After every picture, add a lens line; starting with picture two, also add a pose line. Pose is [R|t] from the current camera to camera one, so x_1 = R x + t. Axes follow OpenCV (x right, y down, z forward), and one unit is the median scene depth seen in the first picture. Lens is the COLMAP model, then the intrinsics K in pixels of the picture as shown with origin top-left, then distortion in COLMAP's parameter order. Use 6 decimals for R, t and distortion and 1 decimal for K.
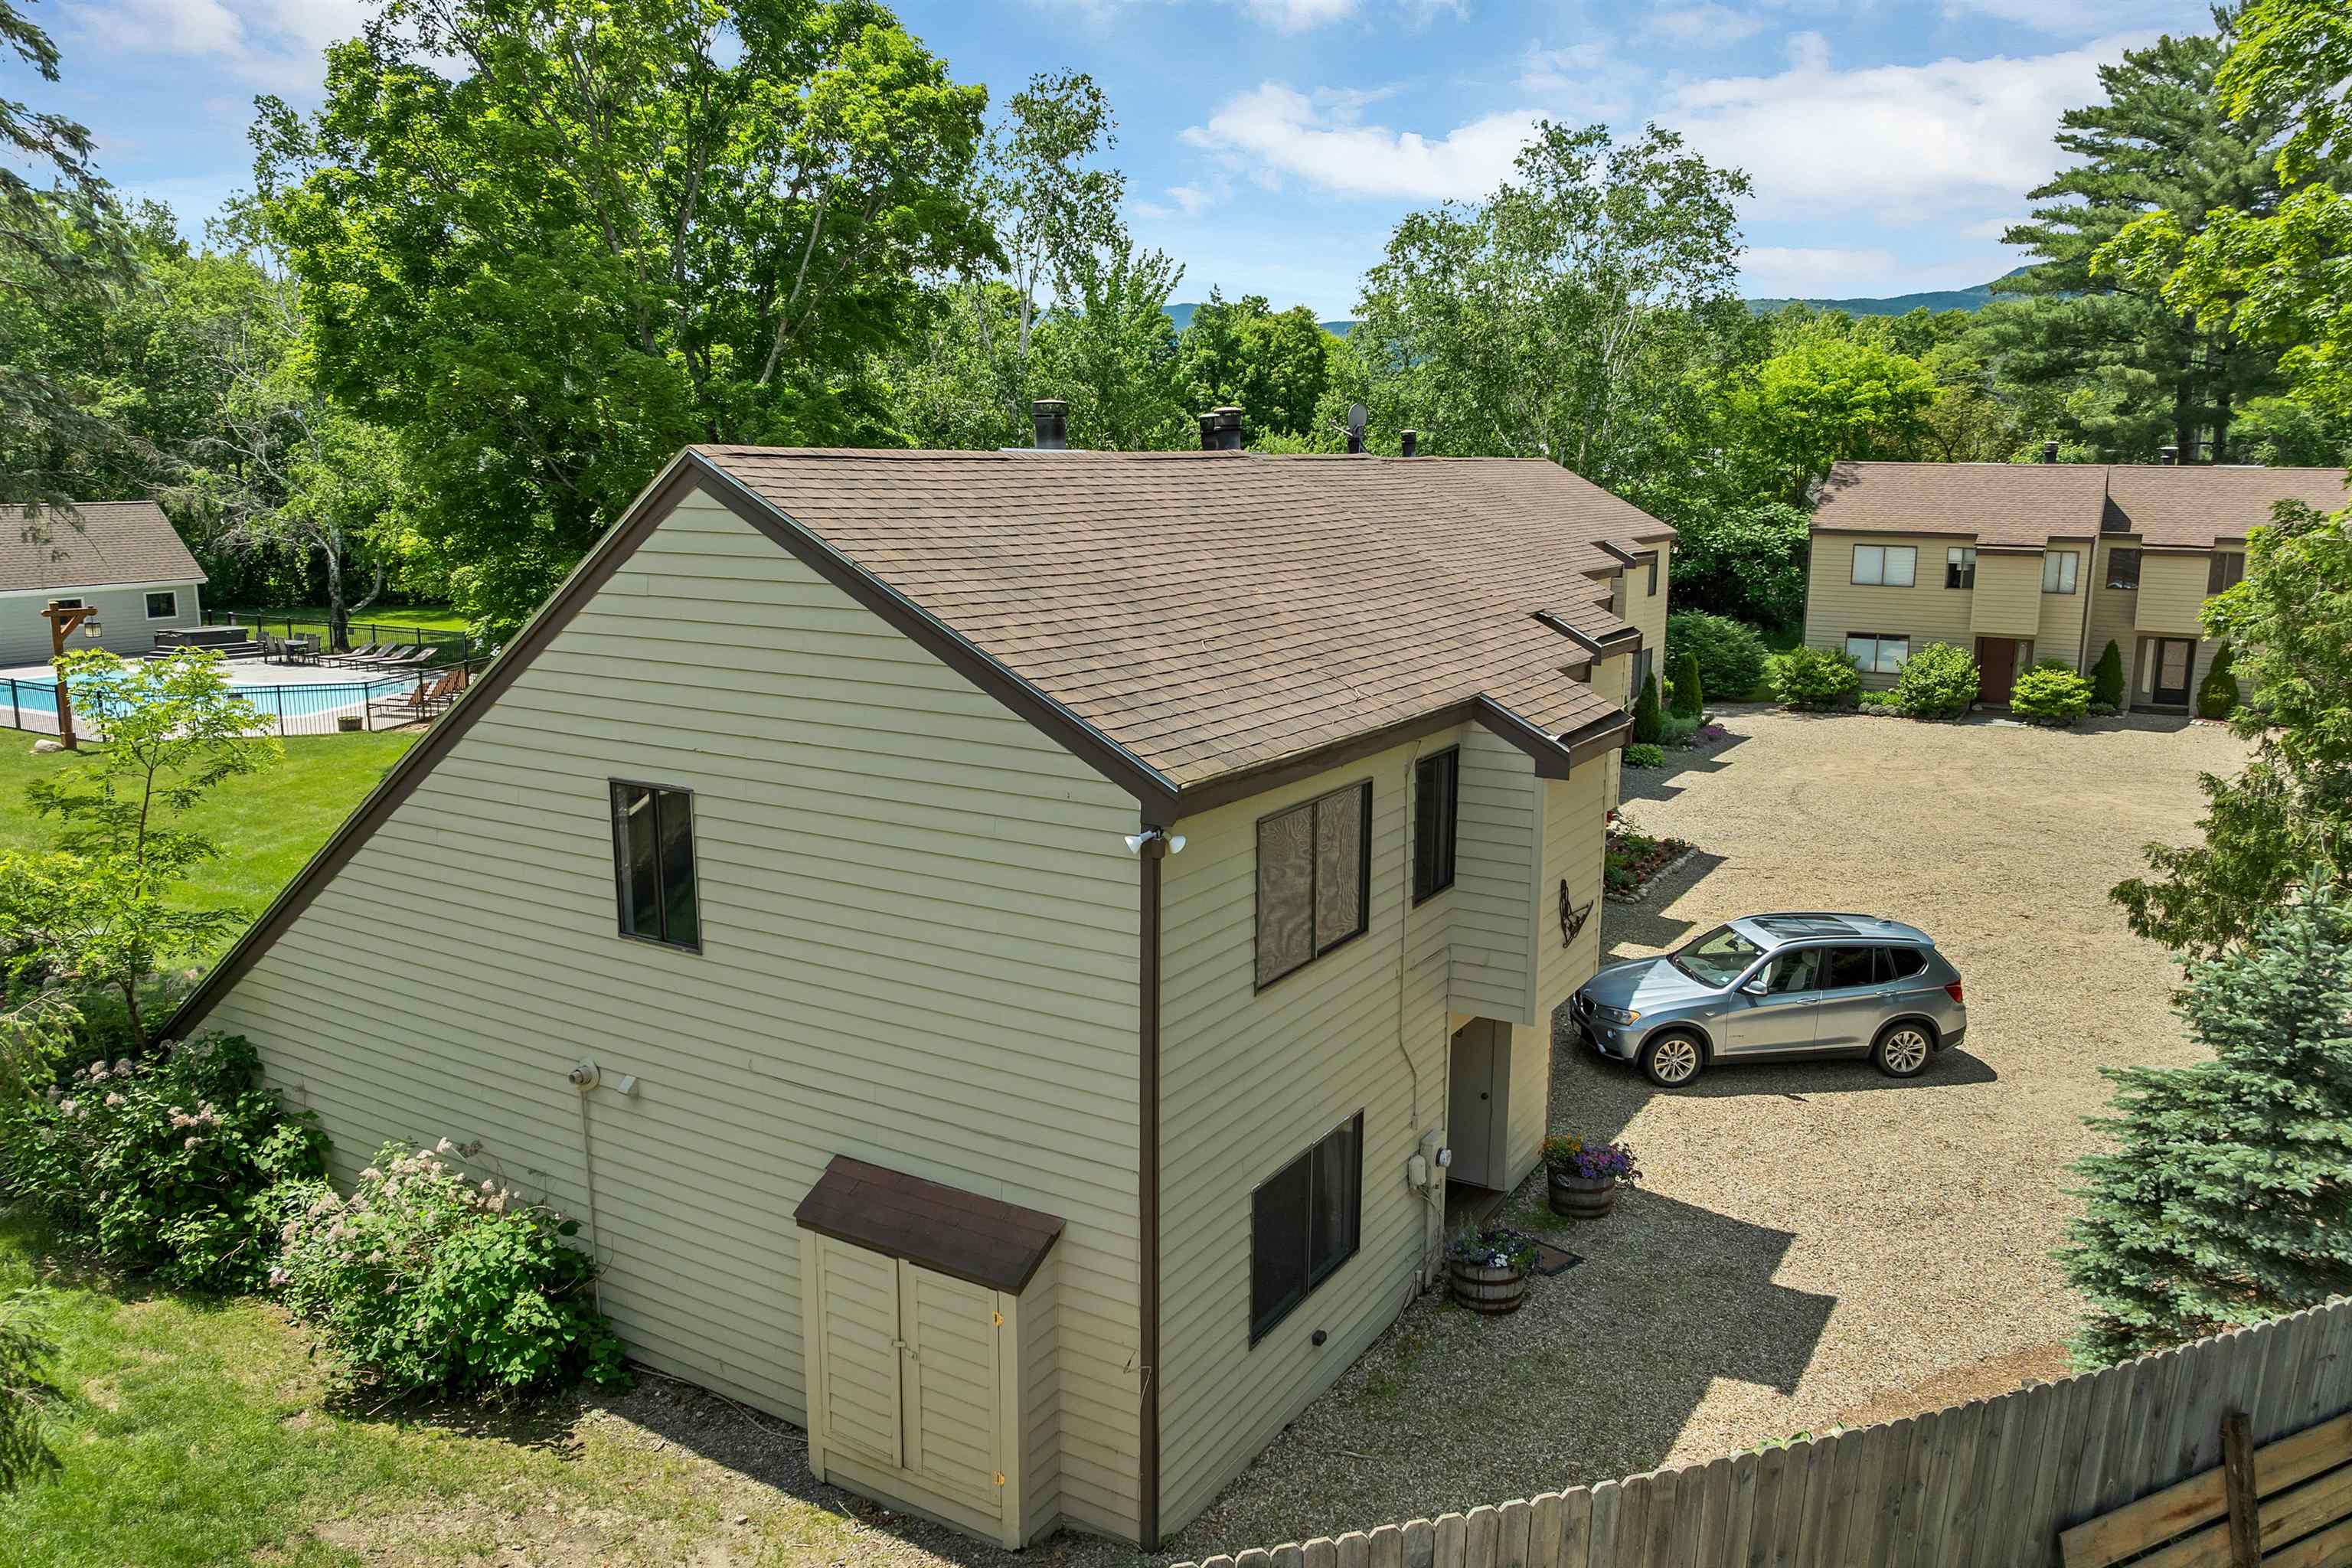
lens RADIAL K [[1685.0, 0, 1184.1], [0, 1685.0, 782.7], [0, 0, 1]] dist [-0.041624, 0.000958]
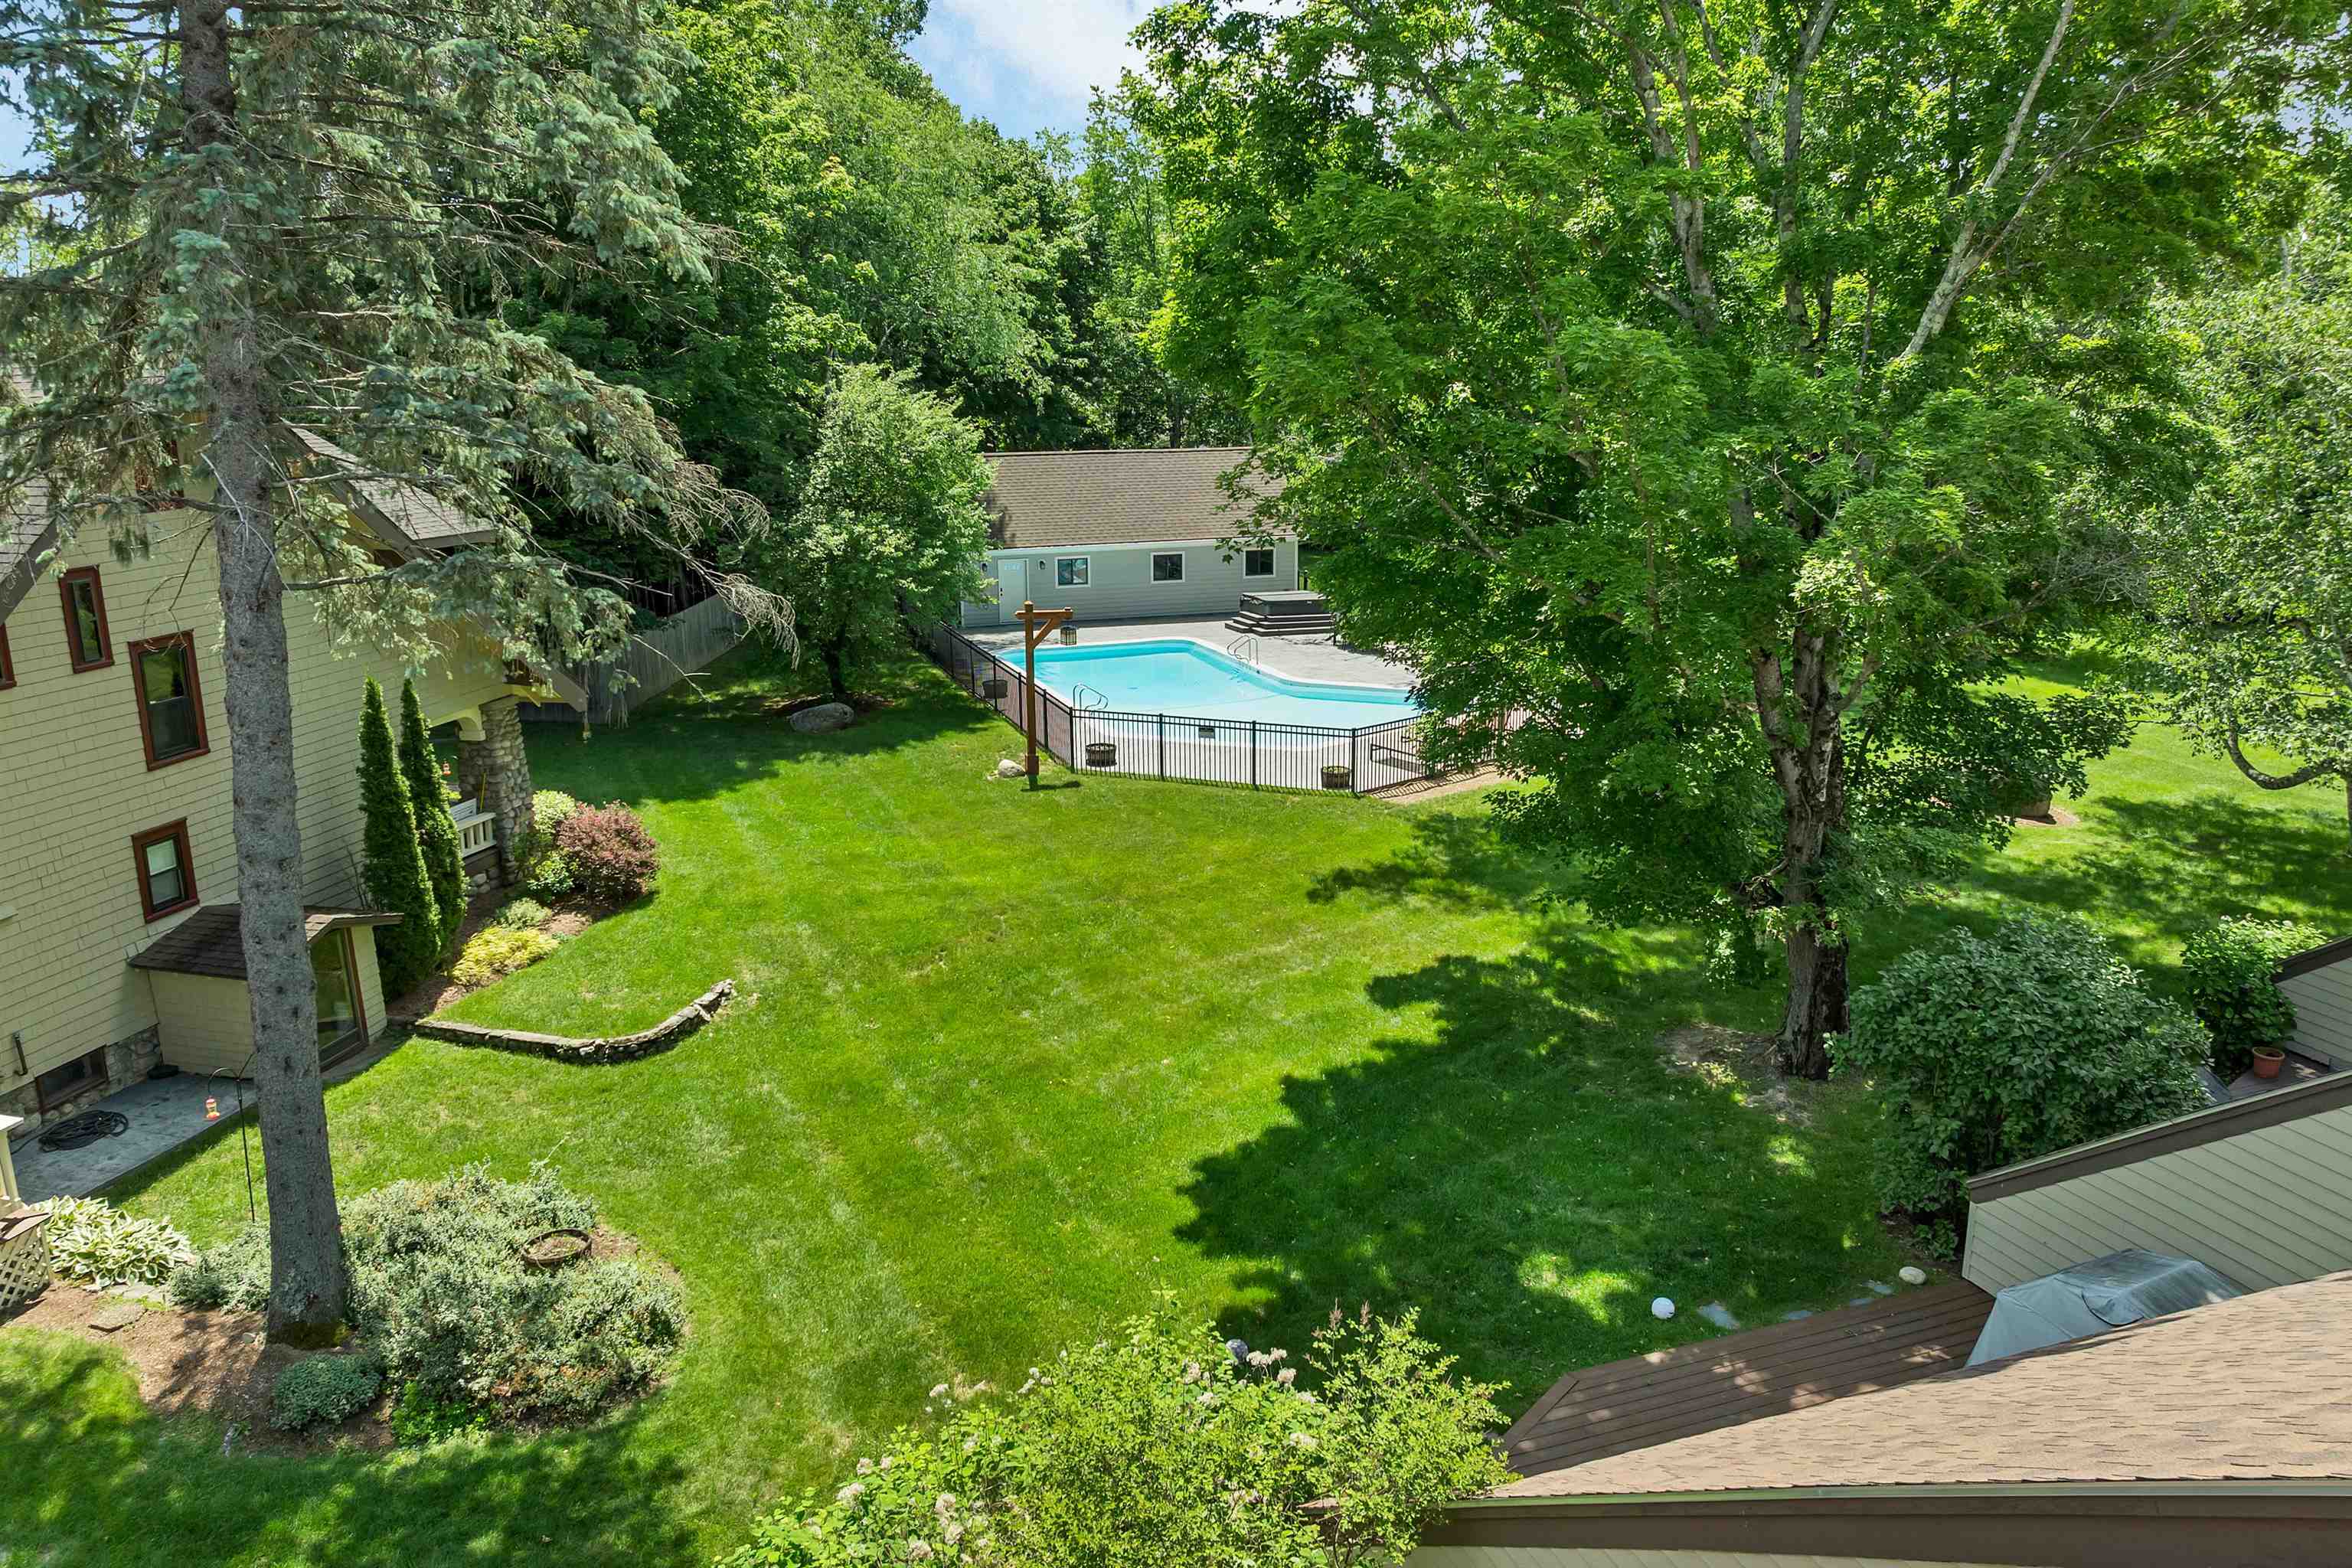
lens RADIAL K [[1685.0, 0, 1184.1], [0, 1685.0, 782.7], [0, 0, 1]] dist [-0.041624, 0.000958]
pose [[0.768883, 0.140473, -0.623768, -0.048766], [-0.105167, 0.990065, 0.093331, -0.072889], [0.630682, -0.006161, 0.776017, 0.256772]]
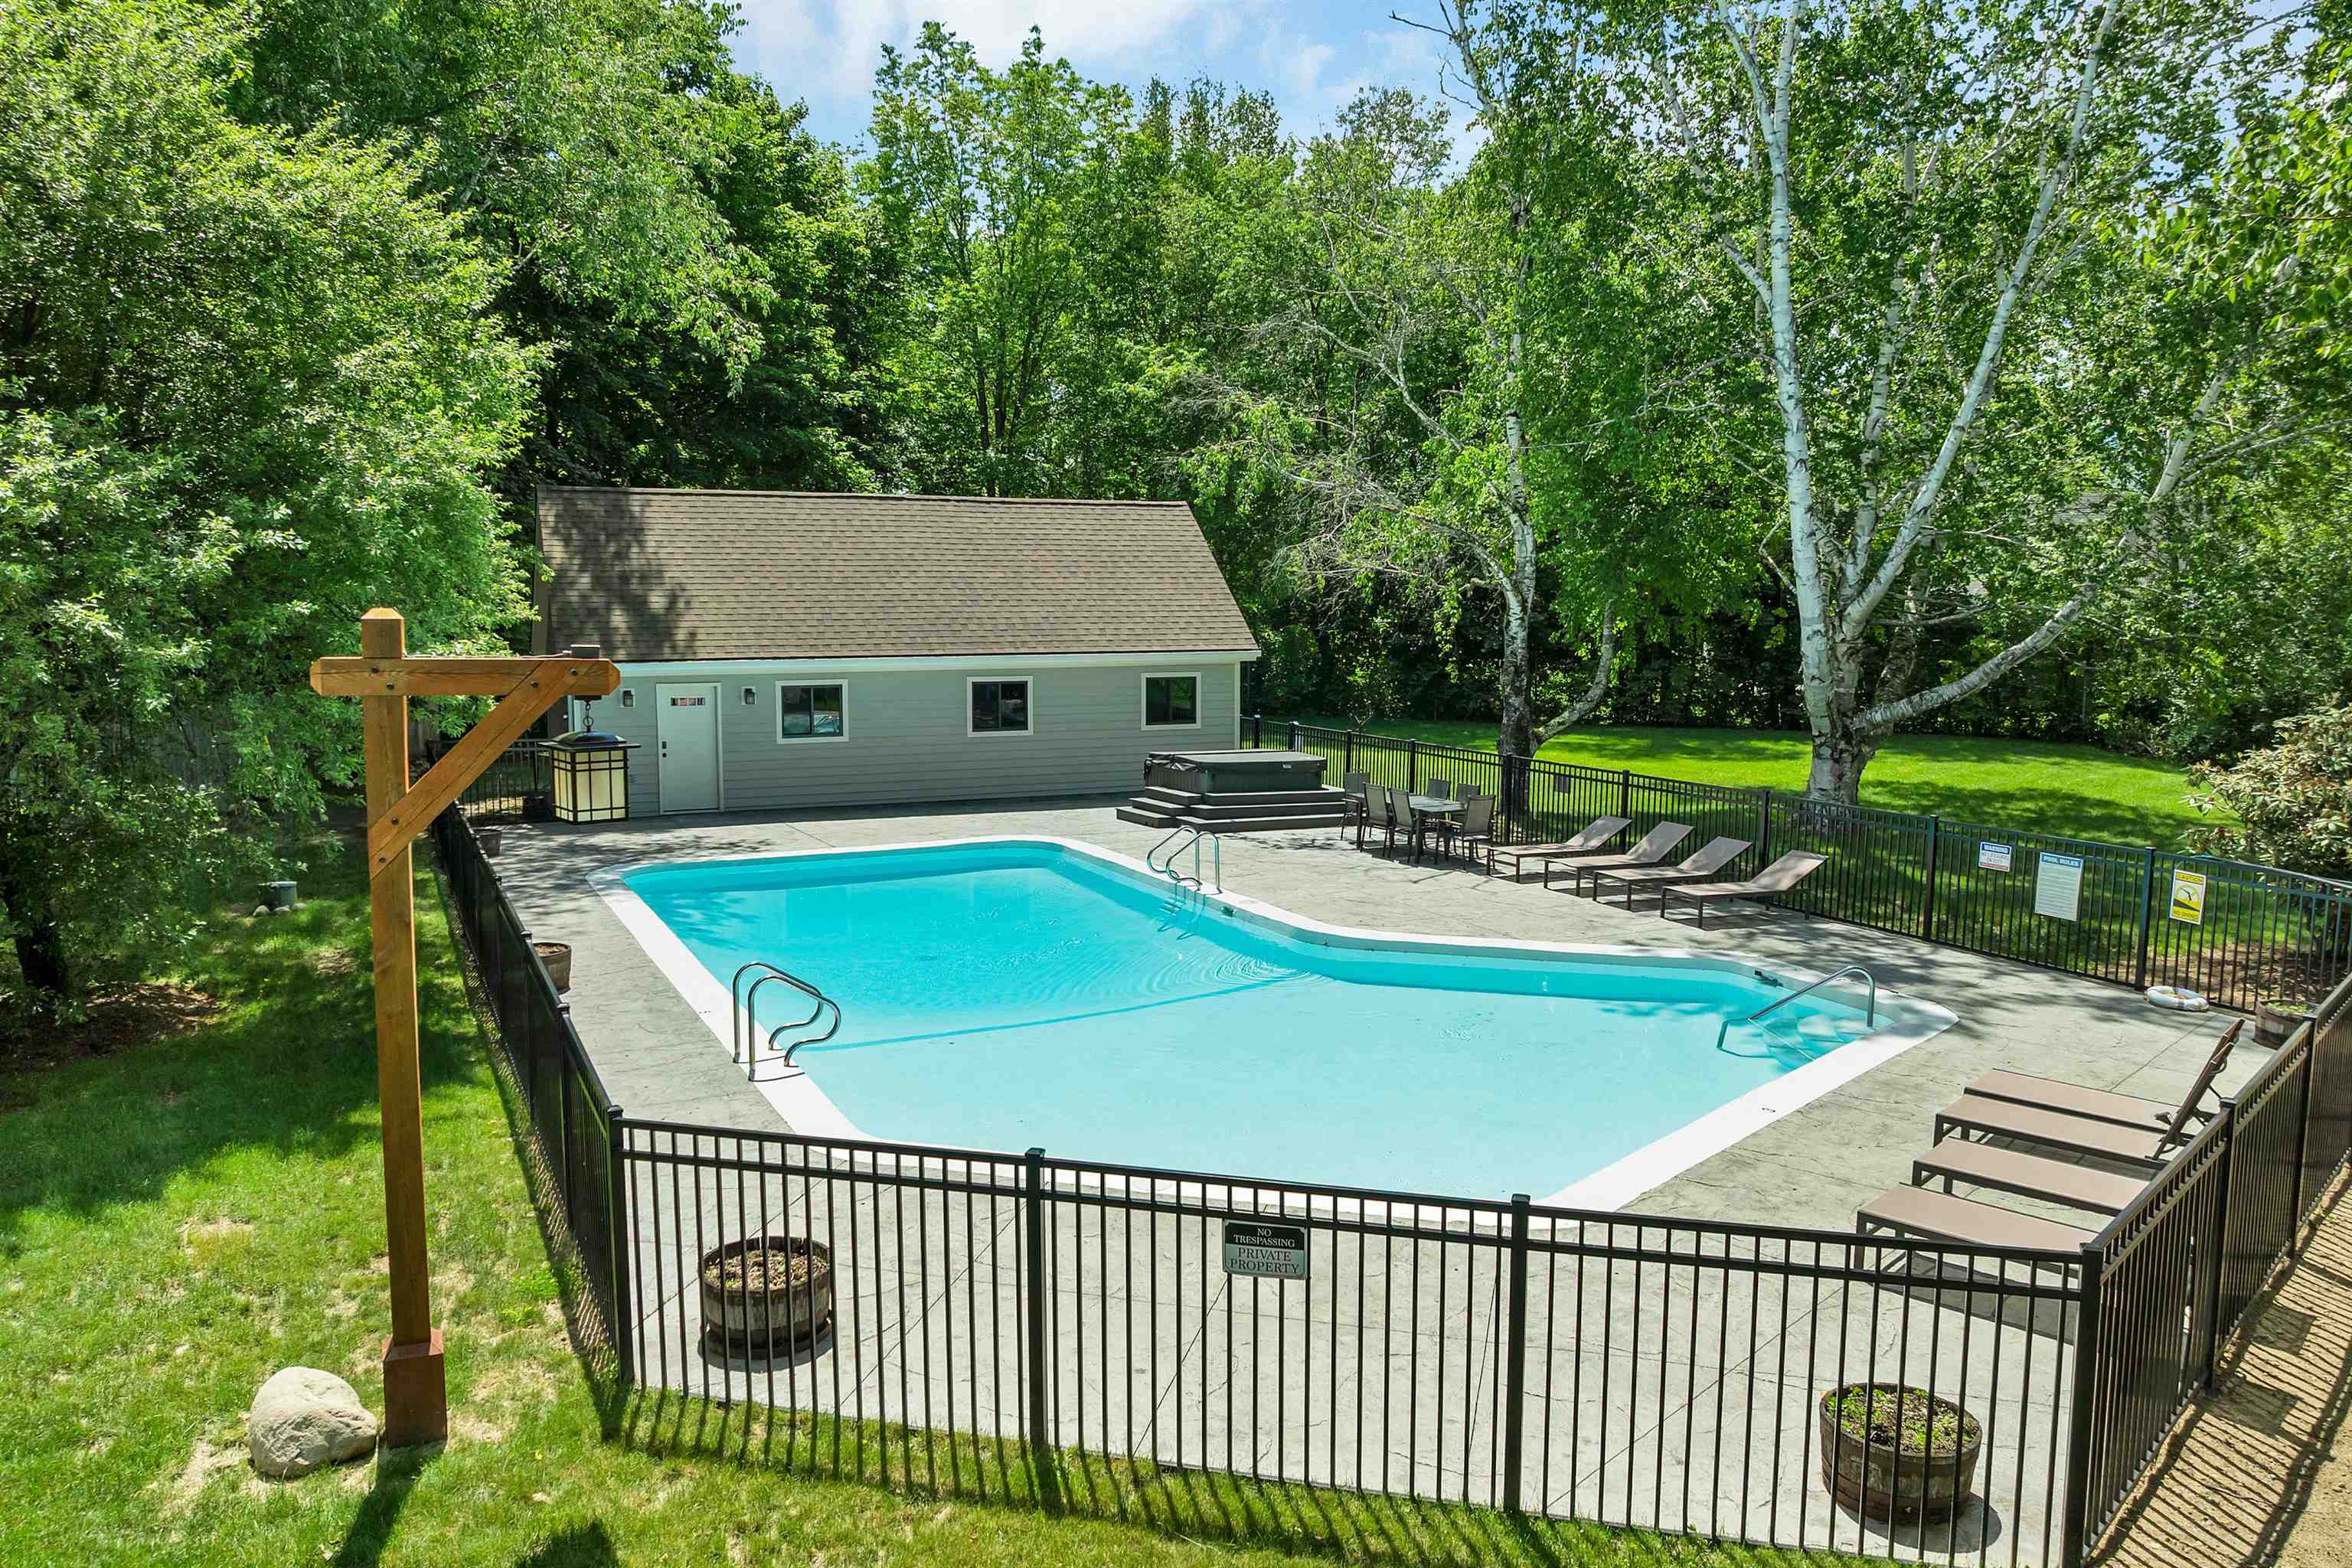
lens RADIAL K [[1752.7, 0, 1177.9], [0, 1752.7, 846.6], [0, 0, 1]] dist [-0.051217, 0.042058]
pose [[0.829620, 0.076112, -0.553117, -0.341071], [-0.096634, 0.995288, -0.007984, -0.063199], [0.549903, 0.060074, 0.833065, 0.598708]]
